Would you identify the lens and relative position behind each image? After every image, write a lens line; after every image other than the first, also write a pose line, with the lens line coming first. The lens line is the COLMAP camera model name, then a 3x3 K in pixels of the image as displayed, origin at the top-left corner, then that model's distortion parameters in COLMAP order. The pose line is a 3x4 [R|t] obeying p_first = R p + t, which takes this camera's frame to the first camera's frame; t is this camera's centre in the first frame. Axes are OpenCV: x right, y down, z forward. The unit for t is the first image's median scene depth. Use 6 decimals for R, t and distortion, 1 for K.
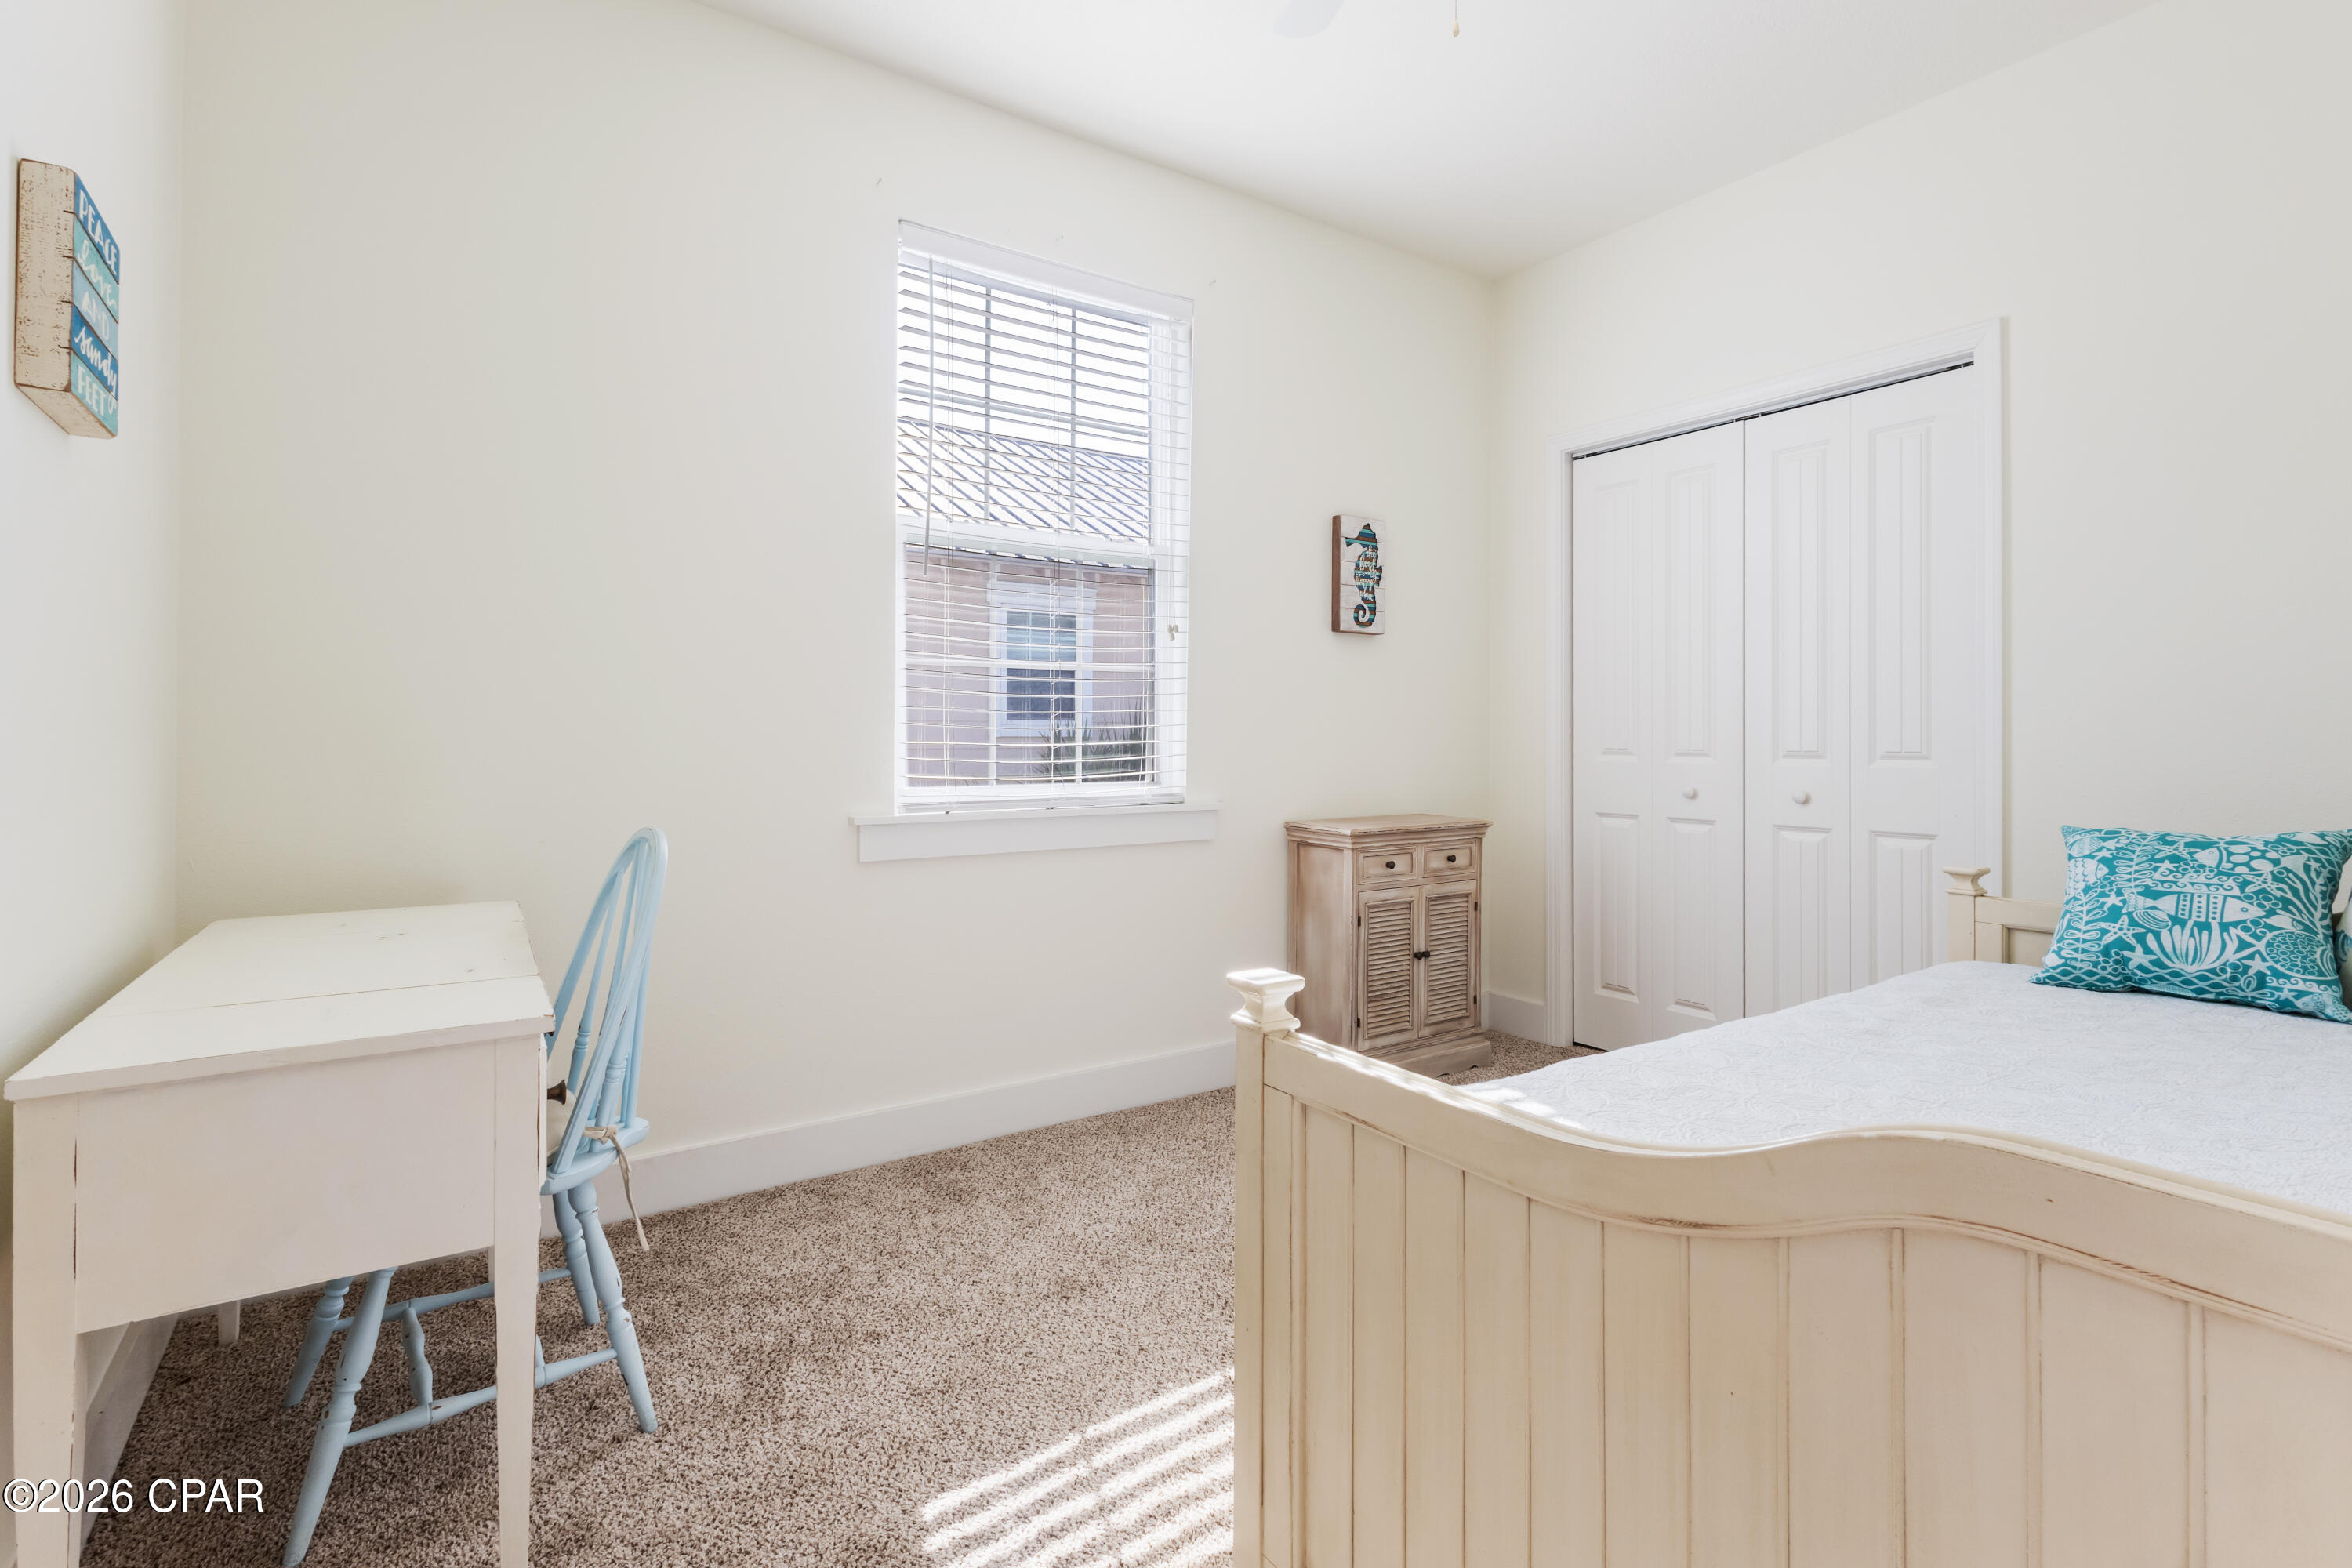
lens RADIAL K [[1109.5, 0, 1209.1], [0, 1109.5, 734.9], [0, 0, 1]] dist [0.002422, 0.000394]
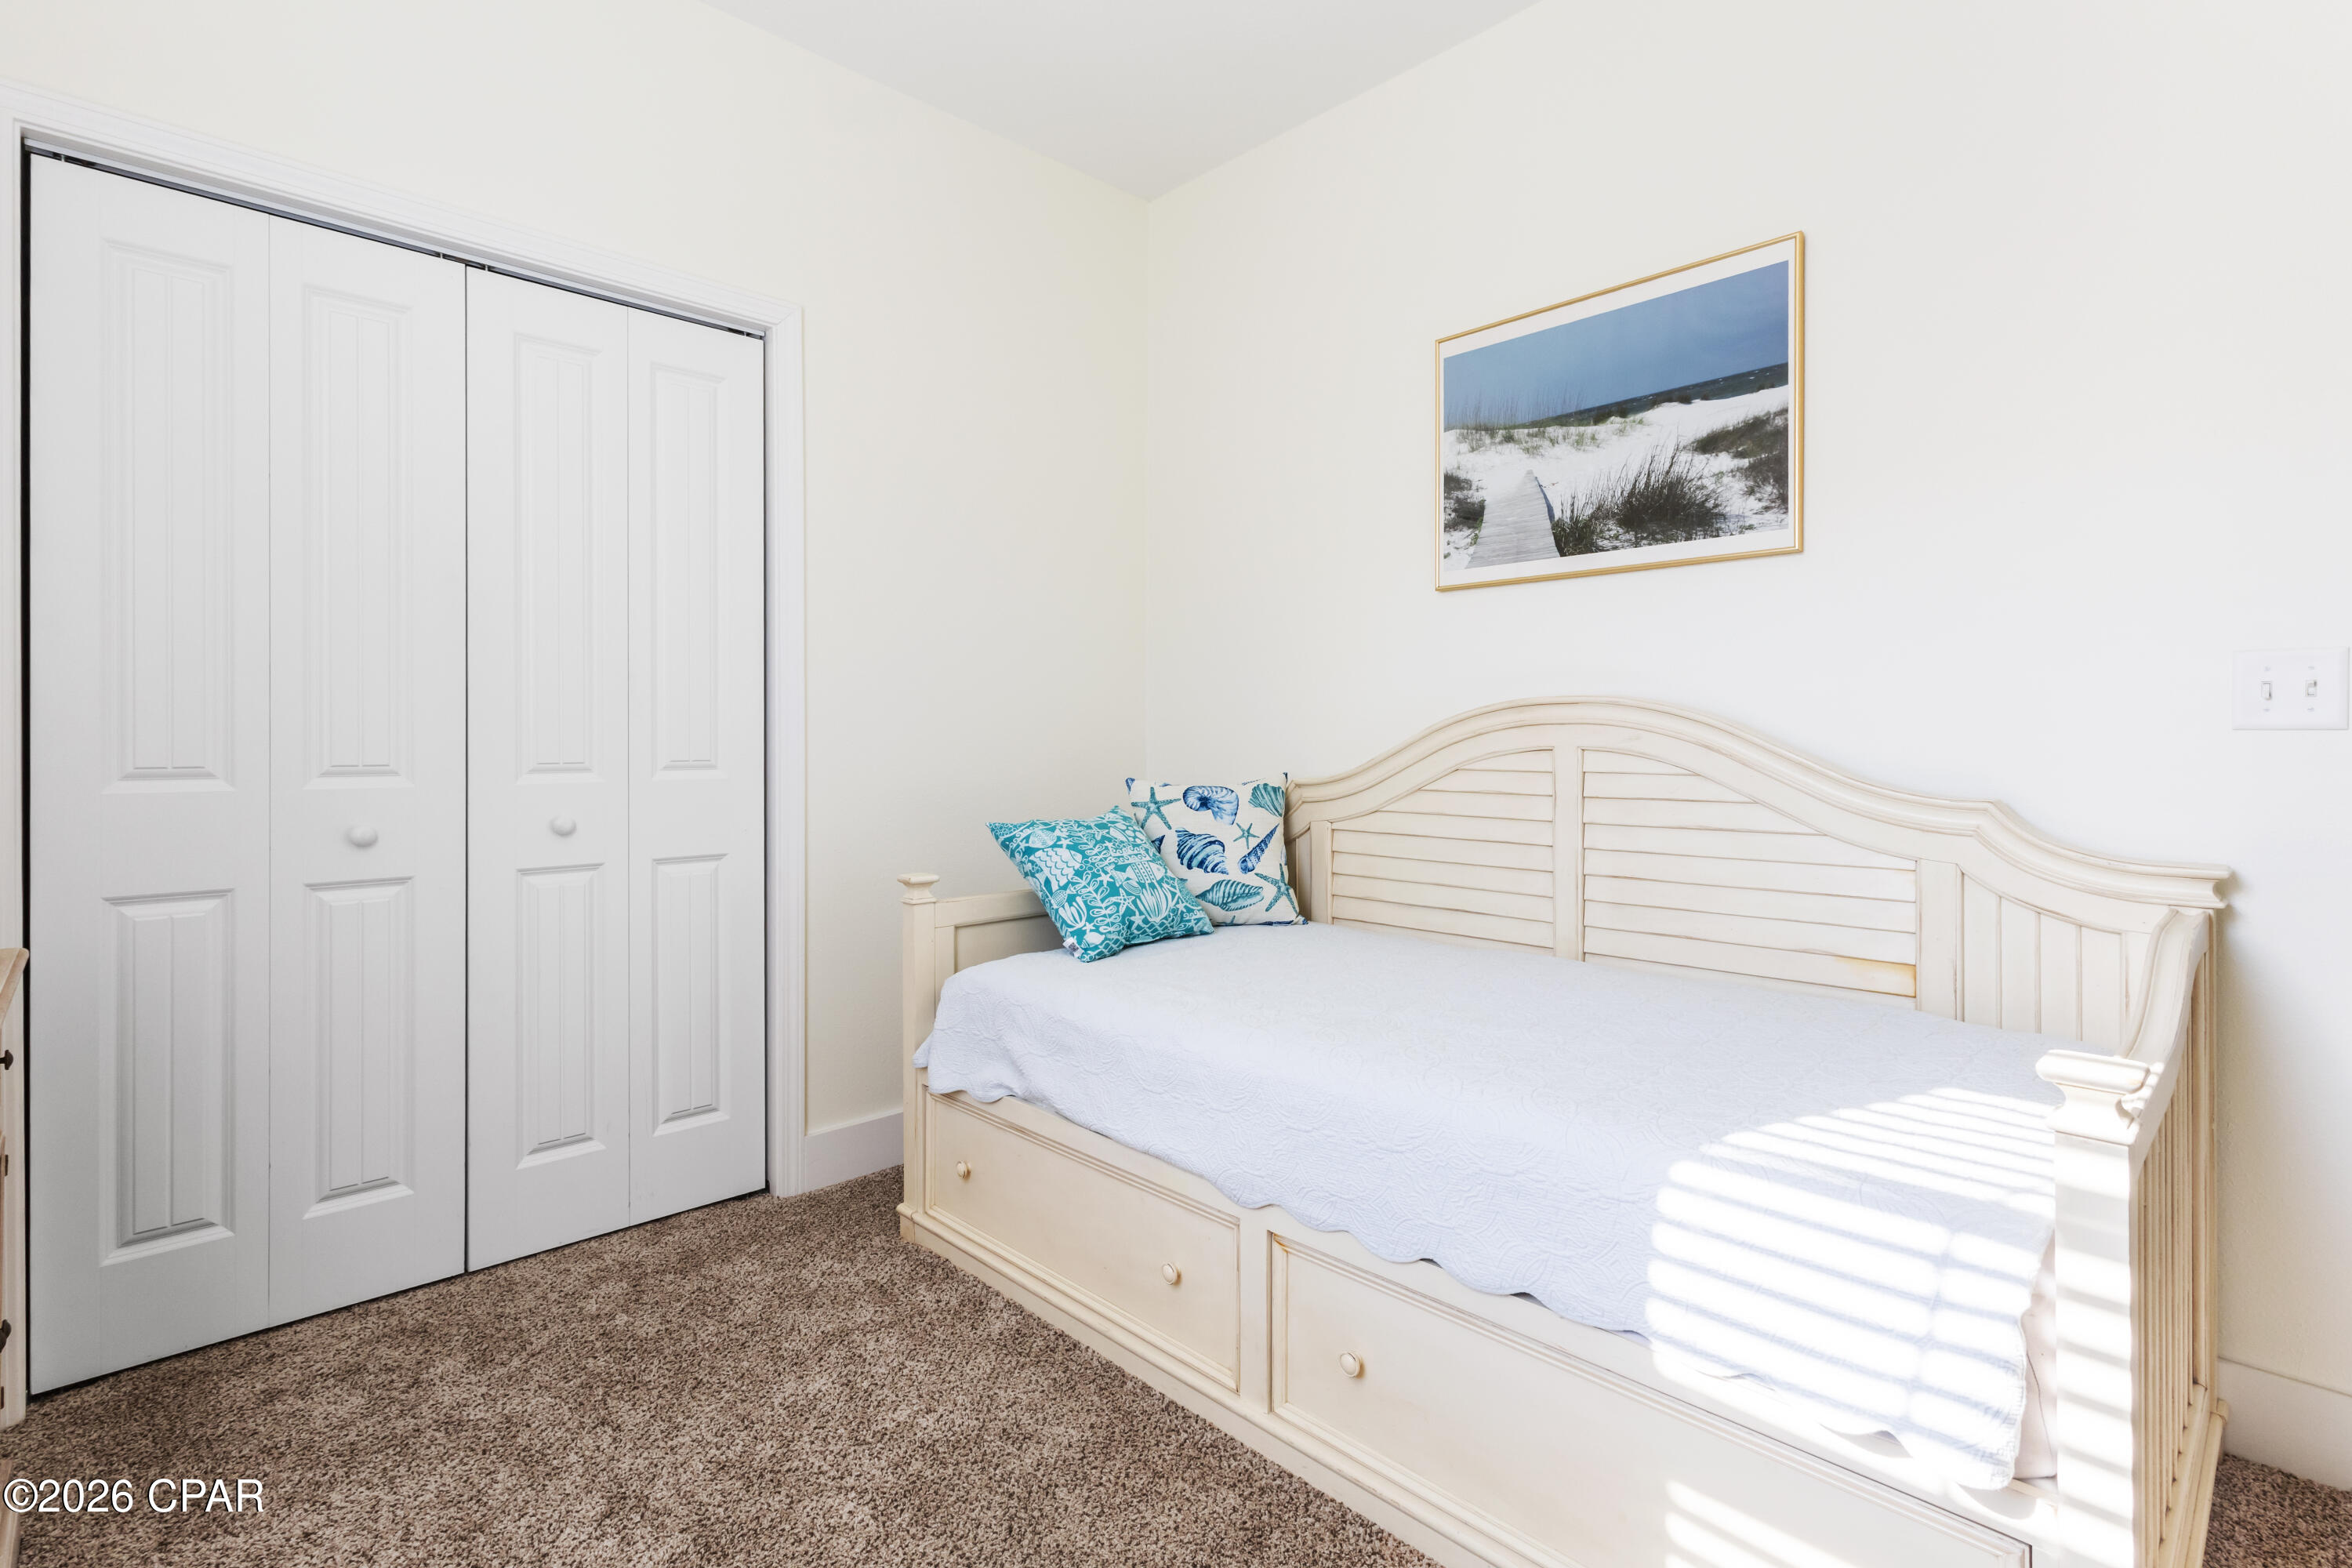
lens RADIAL K [[1109.5, 0, 1193.6], [0, 1109.5, 740.4], [0, 0, 1]] dist [0.002422, 0.000394]
pose [[-0.160544, -0.002205, 0.987026, -0.263859], [-0.001380, 0.999997, 0.002009, -0.002209], [-0.987028, -0.001040, -0.160546, 0.744879]]
